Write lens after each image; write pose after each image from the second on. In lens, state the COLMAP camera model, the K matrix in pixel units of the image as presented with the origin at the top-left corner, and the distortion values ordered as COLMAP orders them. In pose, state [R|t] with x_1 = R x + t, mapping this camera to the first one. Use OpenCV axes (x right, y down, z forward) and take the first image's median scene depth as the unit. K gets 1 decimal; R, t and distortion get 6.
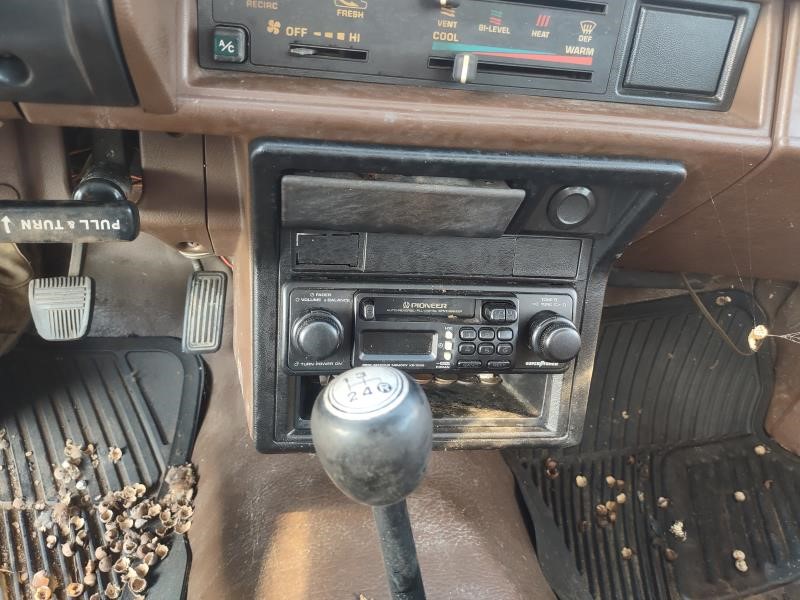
lens RADIAL K [[622.1, 0, 404.8], [0, 622.1, 300.3], [0, 0, 1]] dist [0.051046, -0.091996]
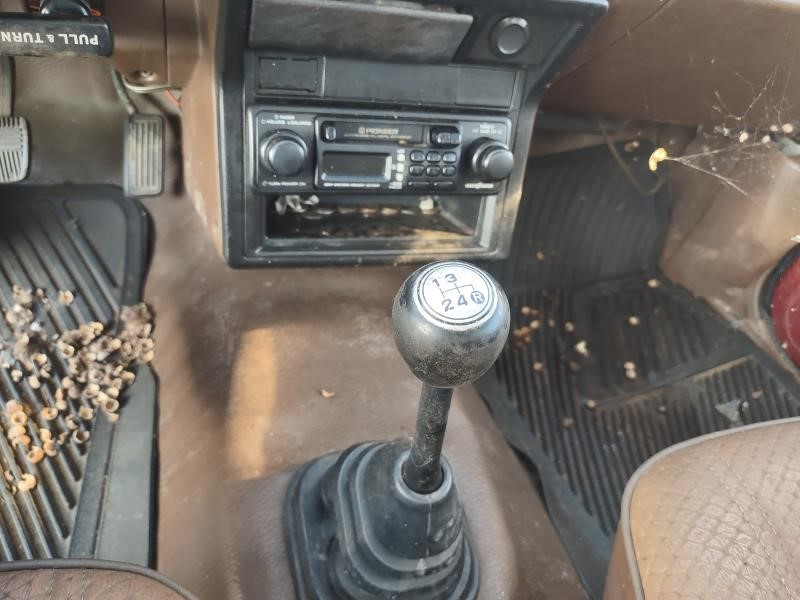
lens RADIAL K [[622.1, 0, 404.8], [0, 622.1, 300.3], [0, 0, 1]] dist [0.051046, -0.091996]
pose [[0.991384, -0.030597, 0.127366, -0.057020], [0.004348, 0.979488, 0.201455, 0.063775], [-0.130918, -0.199165, 0.971182, -0.114120]]
